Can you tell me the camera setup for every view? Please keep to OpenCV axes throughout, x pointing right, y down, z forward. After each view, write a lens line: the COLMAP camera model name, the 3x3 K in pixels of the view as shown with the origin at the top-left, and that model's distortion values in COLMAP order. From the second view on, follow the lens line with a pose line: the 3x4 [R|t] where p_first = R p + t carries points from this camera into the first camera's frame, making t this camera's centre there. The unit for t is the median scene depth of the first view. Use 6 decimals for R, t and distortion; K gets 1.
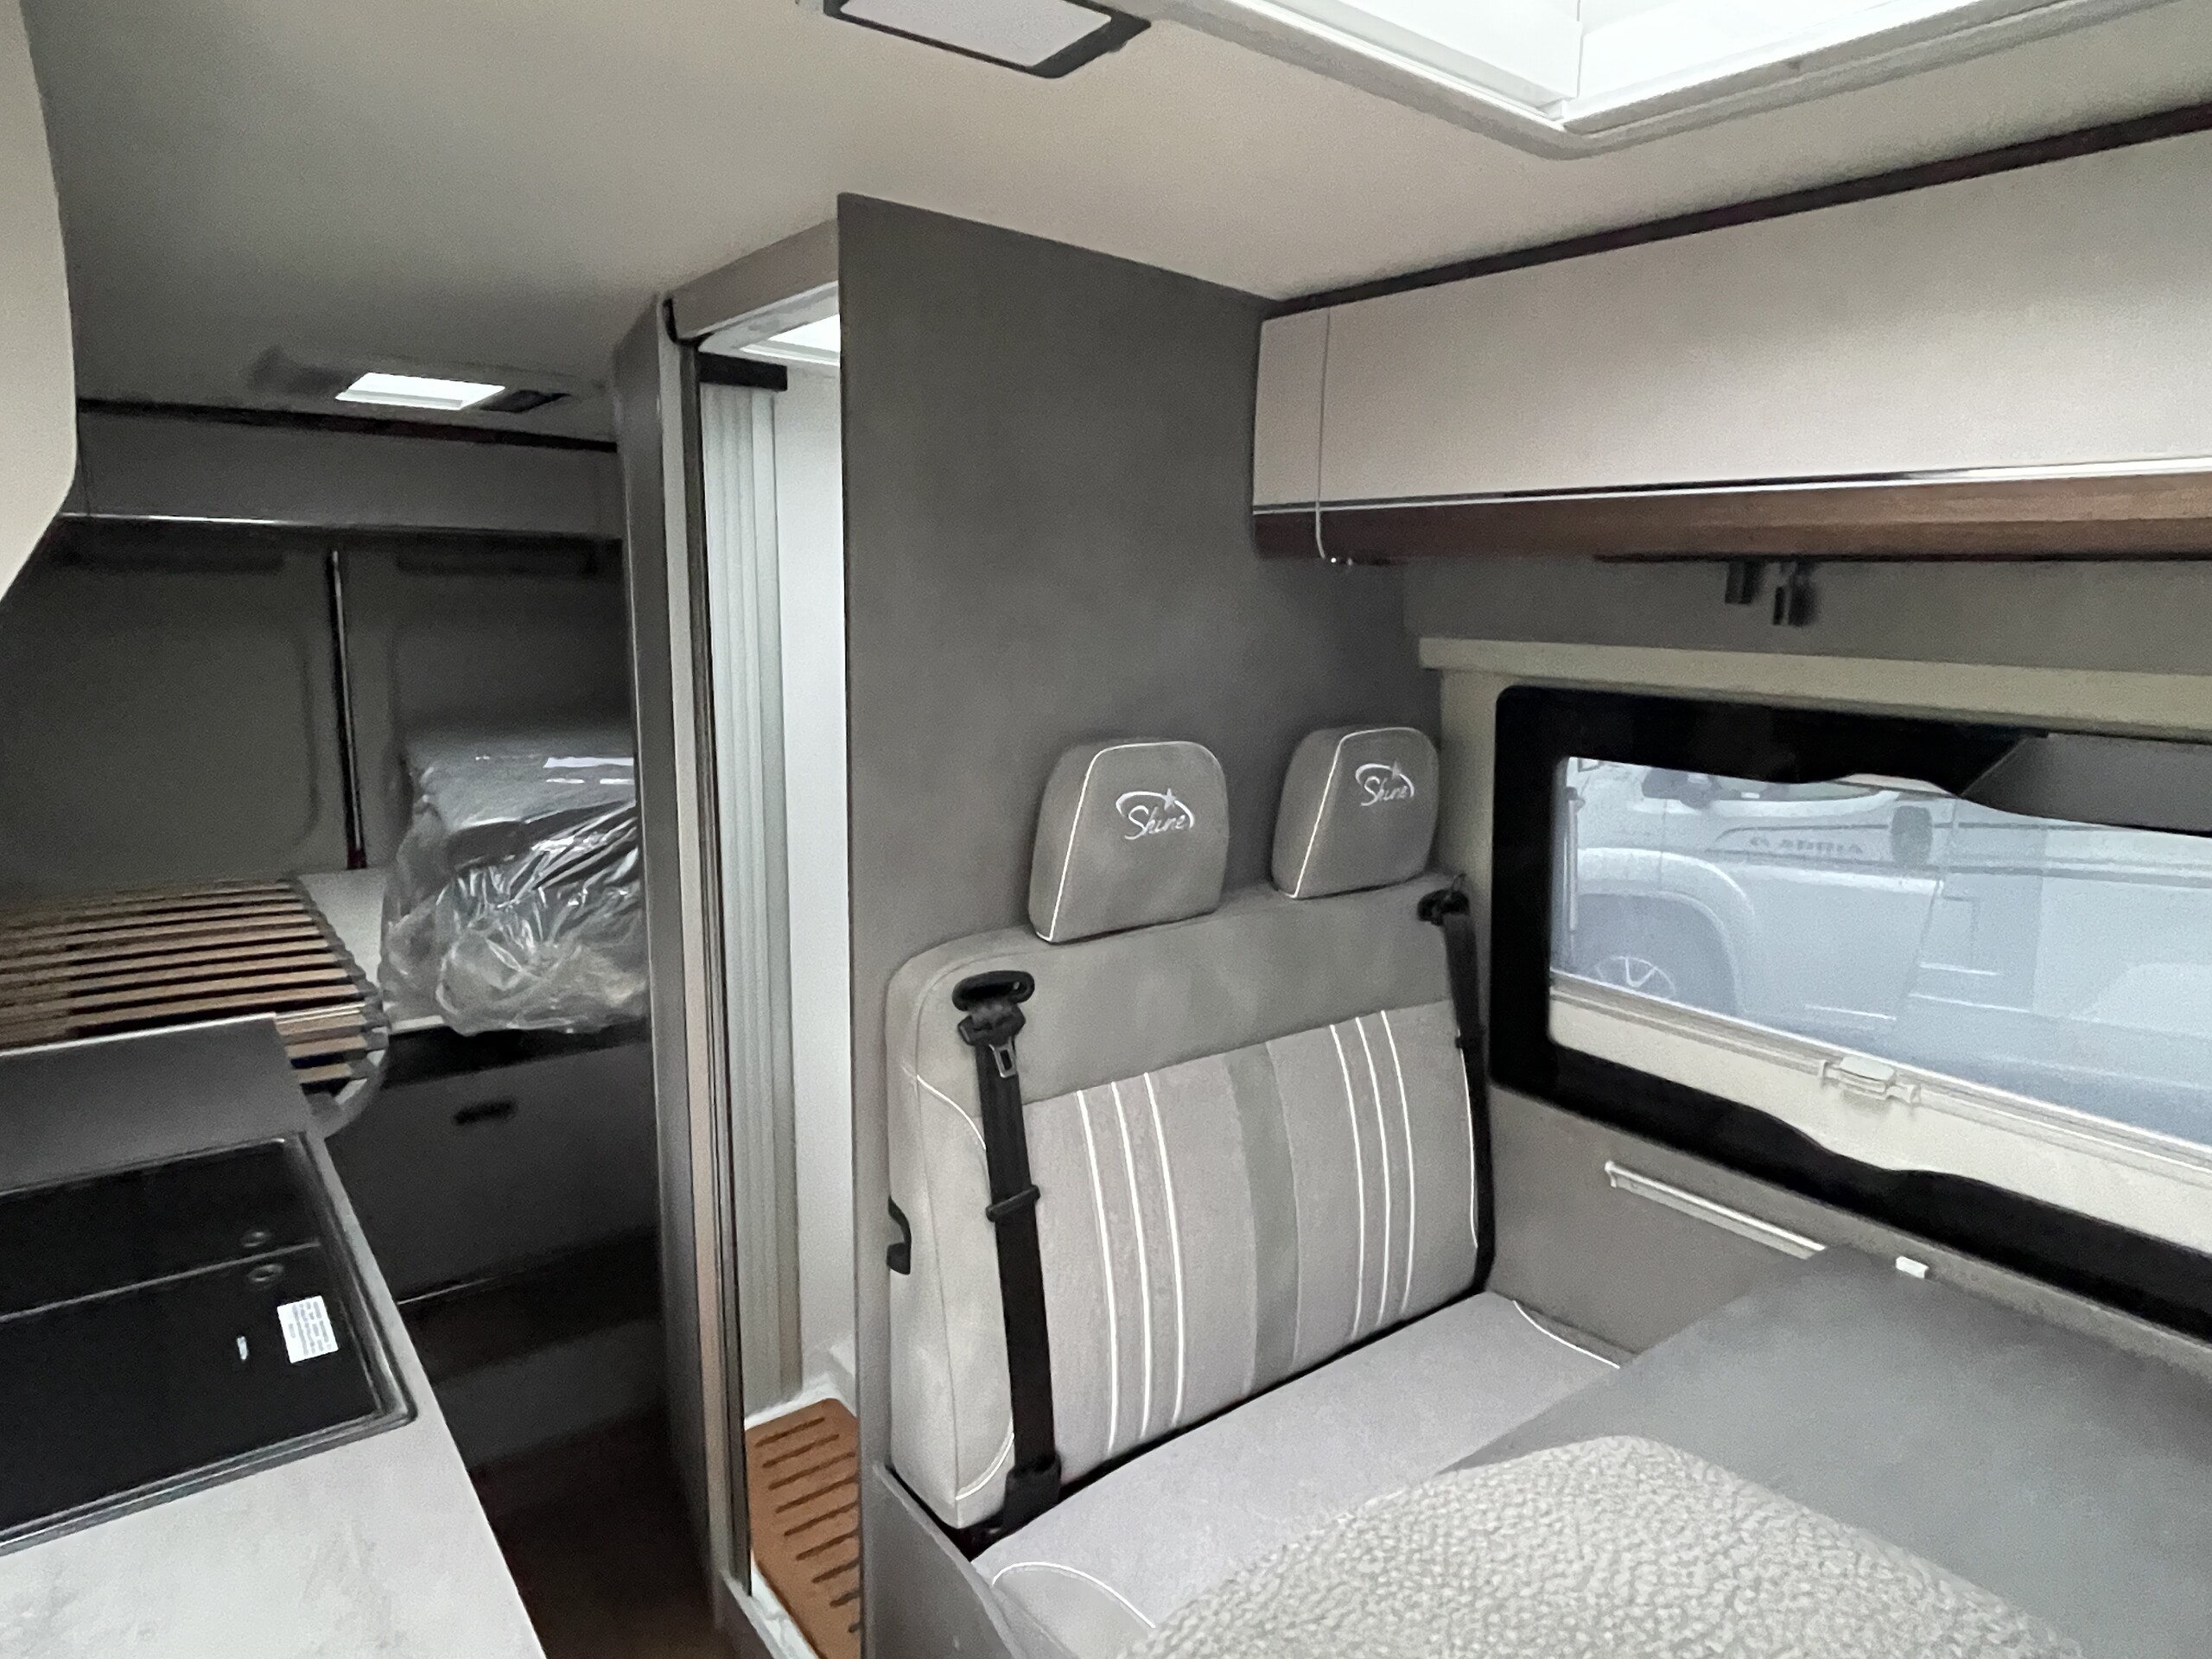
lens RADIAL K [[1304.7, 0, 1110.8], [0, 1304.7, 839.1], [0, 0, 1]] dist [-0.018090, -0.000076]
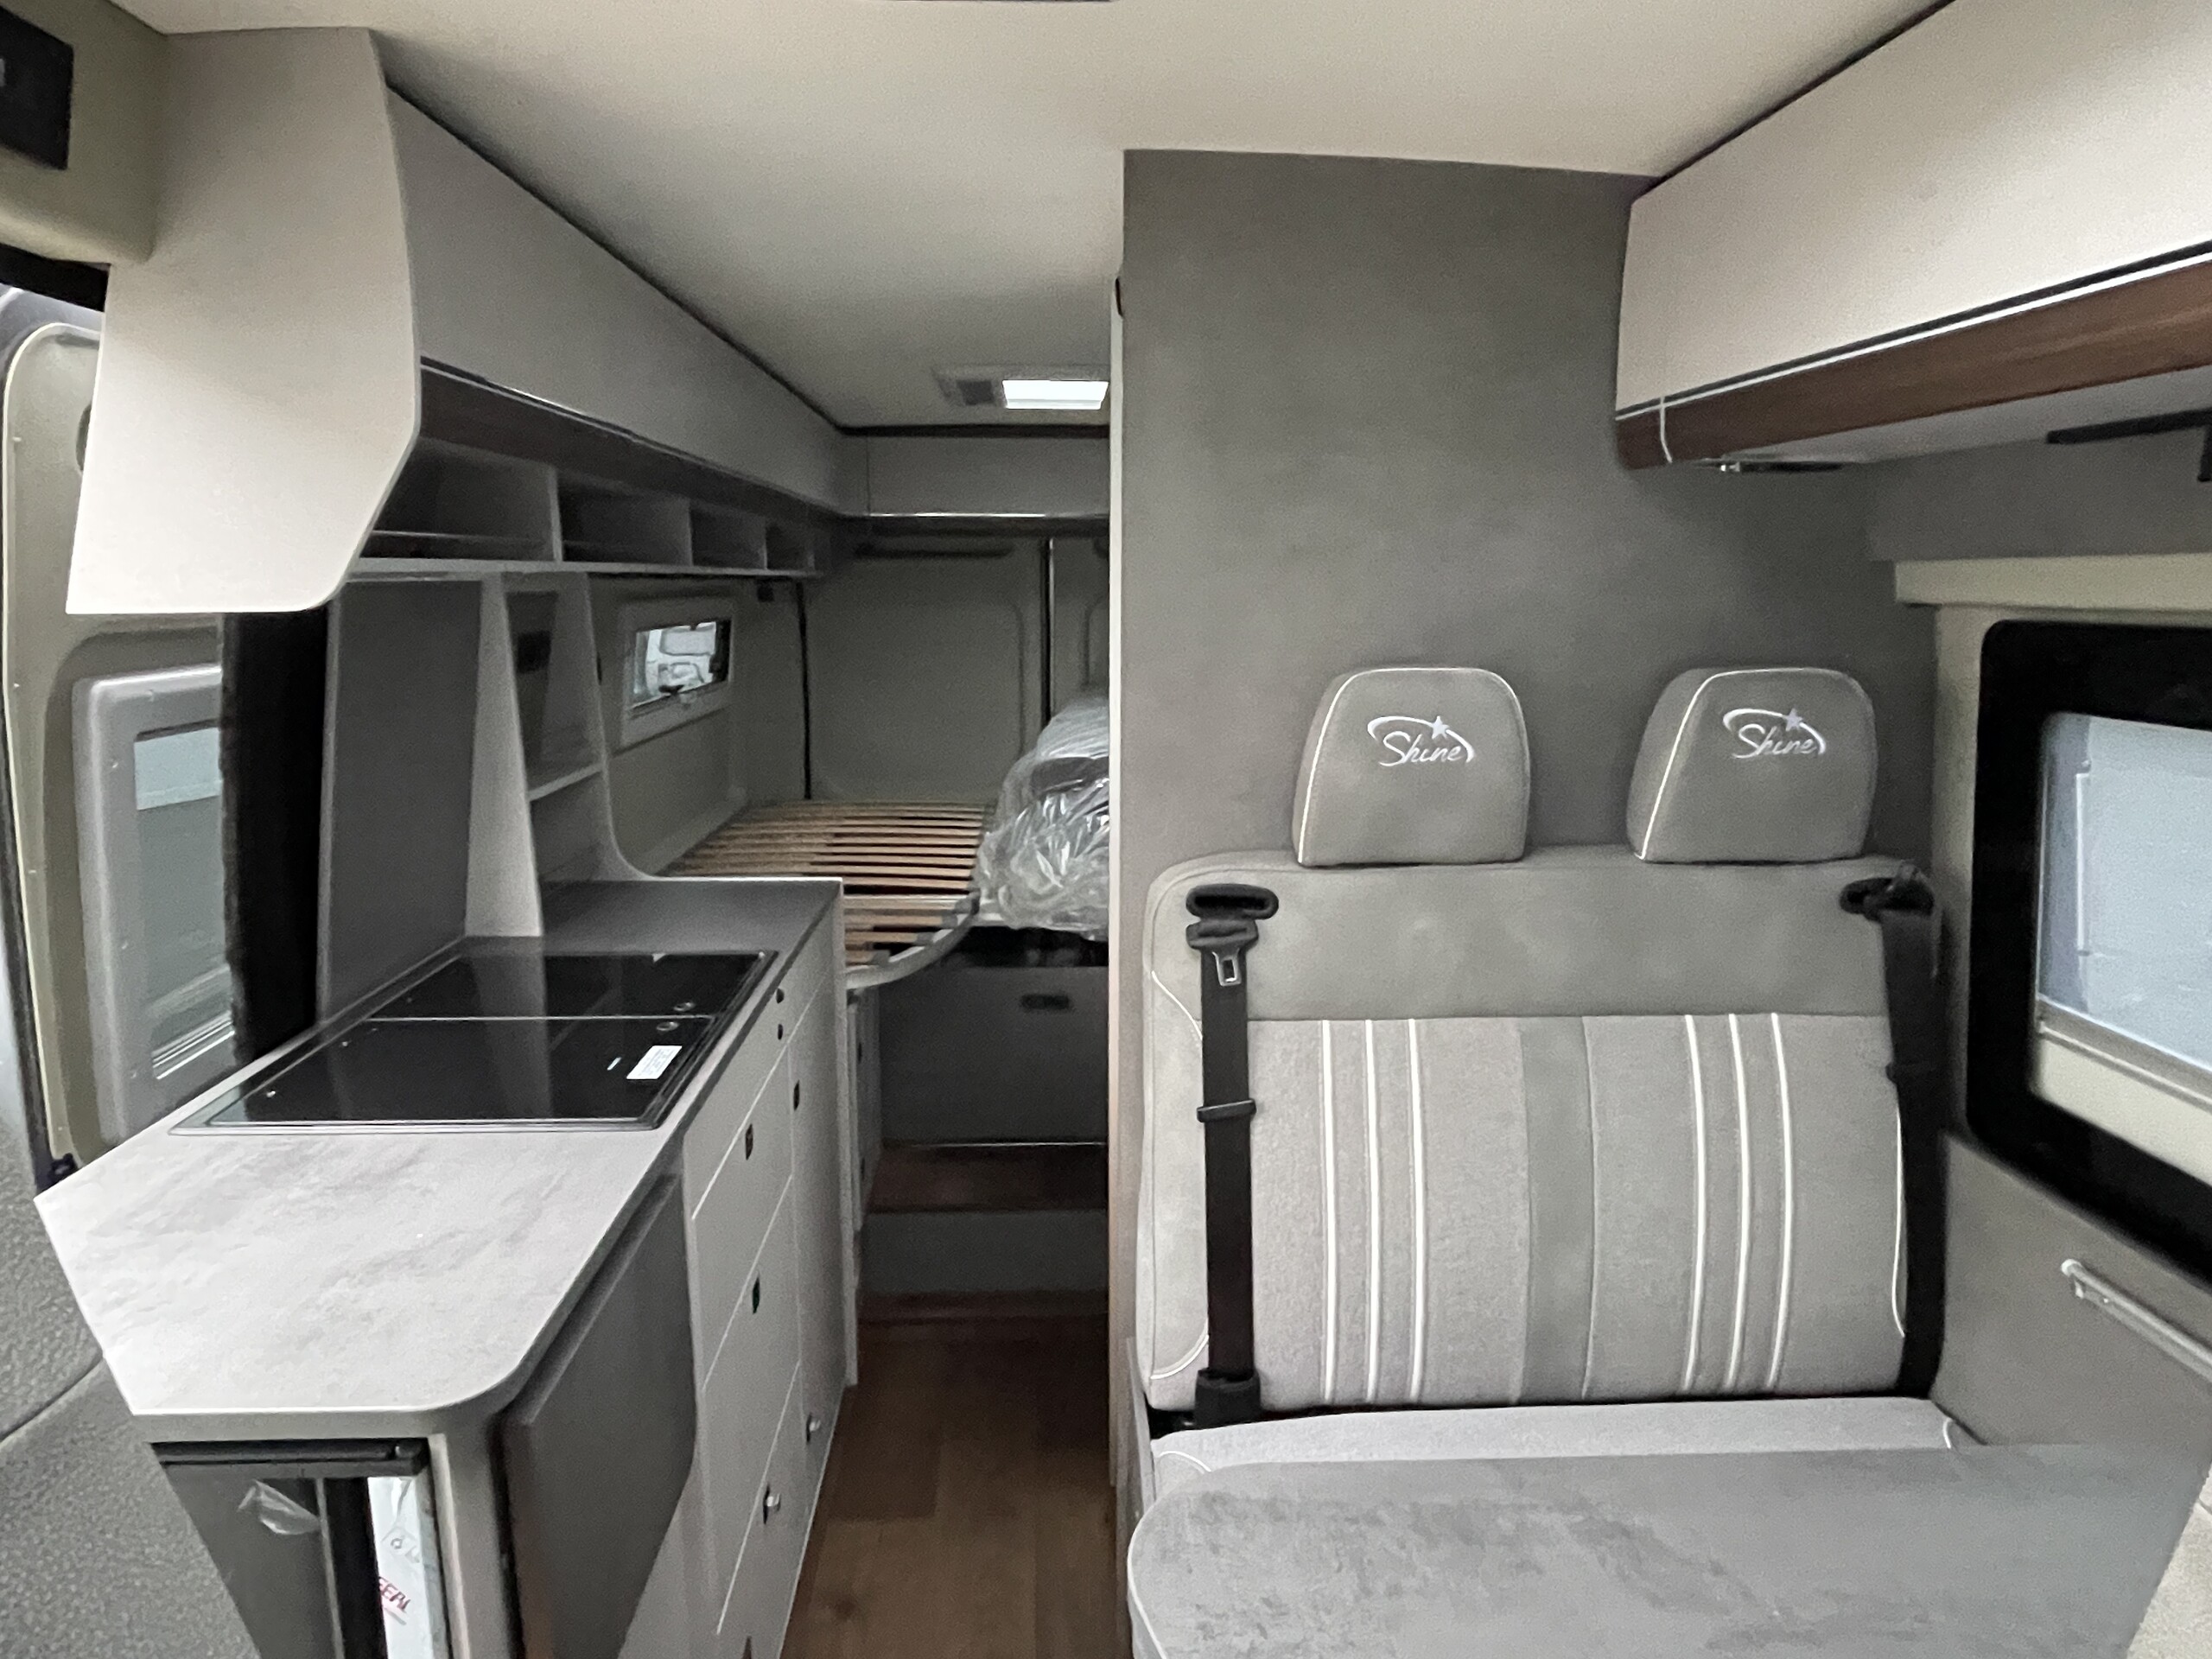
lens RADIAL K [[1304.7, 0, 1110.8], [0, 1304.7, 839.1], [0, 0, 1]] dist [-0.018090, -0.000076]
pose [[0.817195, 0.088252, -0.569564, 0.350601], [-0.089125, 0.995670, 0.026402, 0.040623], [0.569428, 0.029187, 0.821523, 0.085673]]
